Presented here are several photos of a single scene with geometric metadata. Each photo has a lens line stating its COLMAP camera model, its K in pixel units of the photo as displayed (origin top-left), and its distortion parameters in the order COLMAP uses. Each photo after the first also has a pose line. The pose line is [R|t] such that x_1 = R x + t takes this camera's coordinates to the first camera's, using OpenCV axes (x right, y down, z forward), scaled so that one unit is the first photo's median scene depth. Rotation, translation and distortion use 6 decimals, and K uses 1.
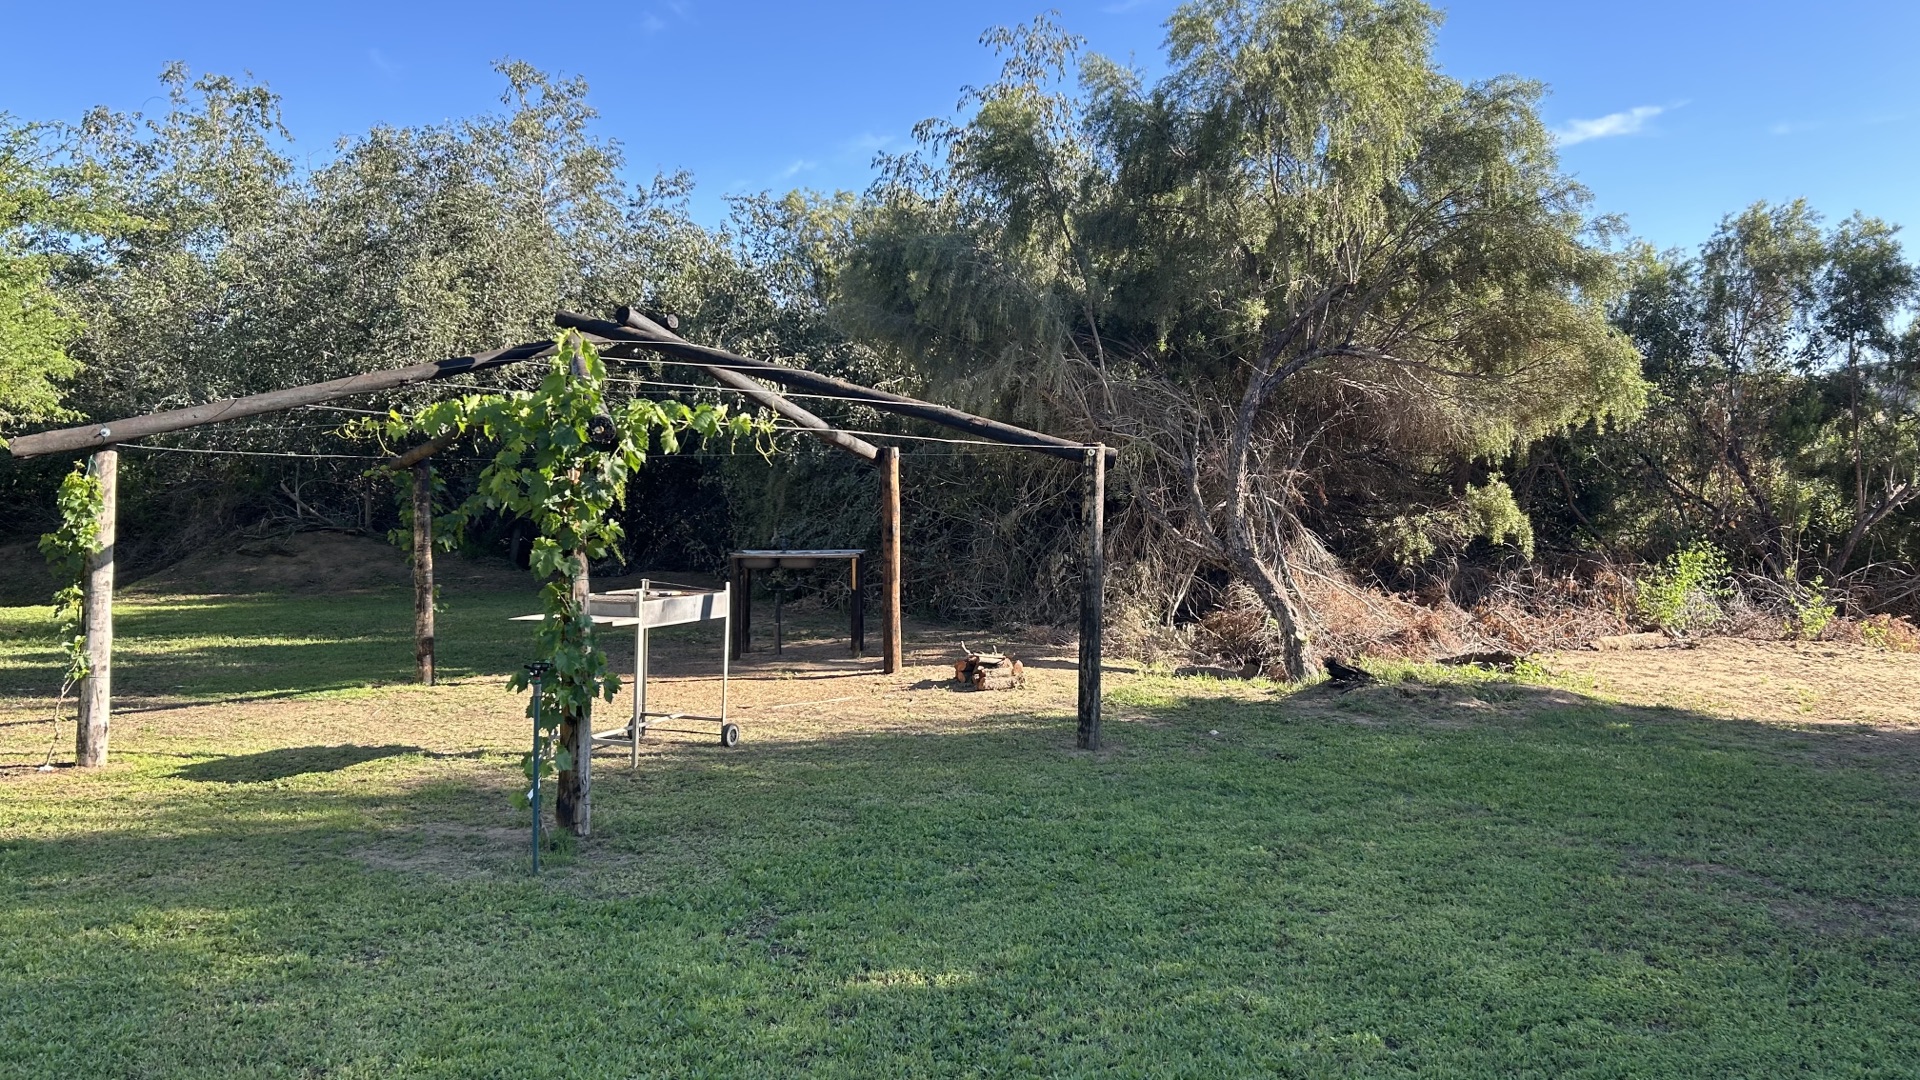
lens RADIAL K [[1416.8, 0, 945.9], [0, 1416.8, 533.2], [0, 0, 1]] dist [0.002633, -0.000925]
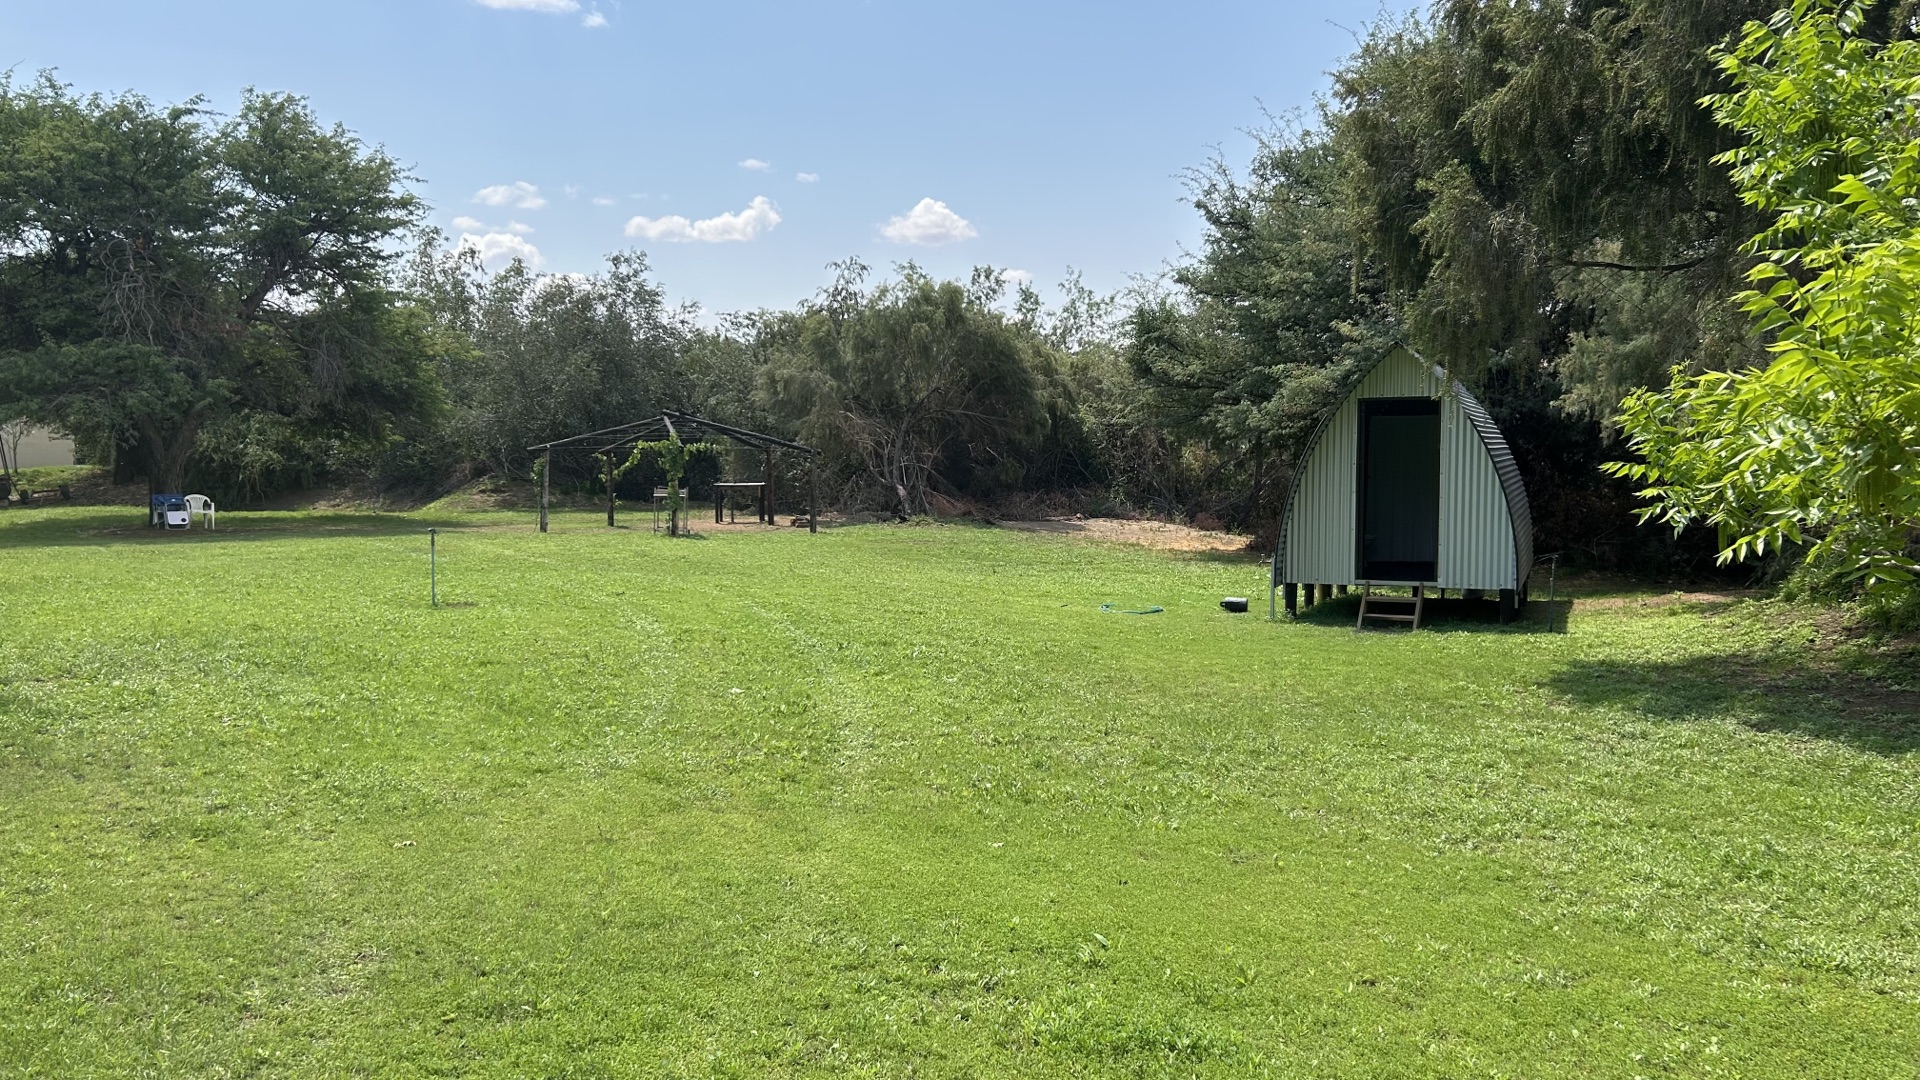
lens RADIAL K [[1416.8, 0, 963.2], [0, 1416.8, 539.9], [0, 0, 1]] dist [0.002633, -0.000925]
pose [[0.999986, -0.001895, 0.004857, 0.309682], [0.001748, 0.999546, 0.030066, 0.039372], [-0.004911, -0.030057, 0.999536, -1.719247]]
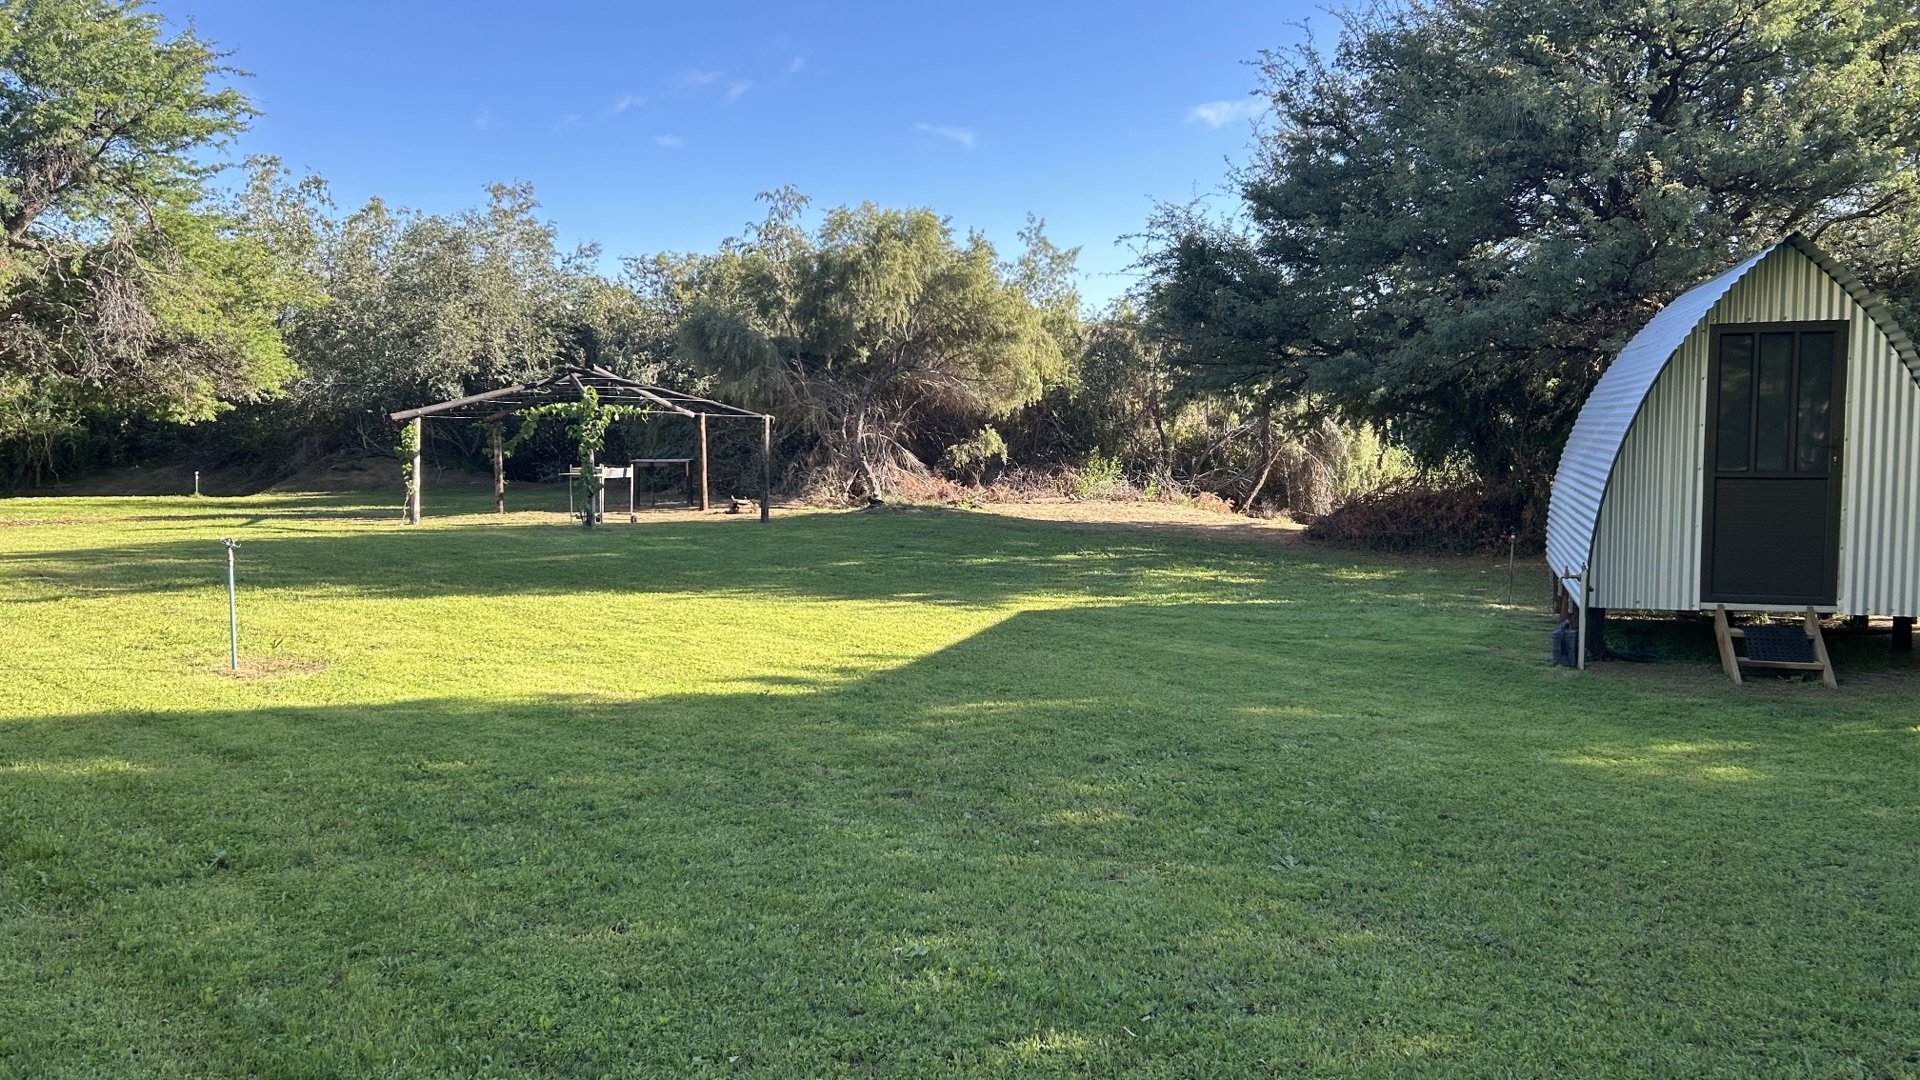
lens RADIAL K [[1416.8, 0, 979.8], [0, 1416.8, 544.4], [0, 0, 1]] dist [0.002633, -0.000925]
pose [[0.994862, -0.008373, 0.100889, 0.164739], [0.003634, 0.998885, 0.047065, 0.042714], [-0.101171, -0.046457, 0.993784, -1.246656]]
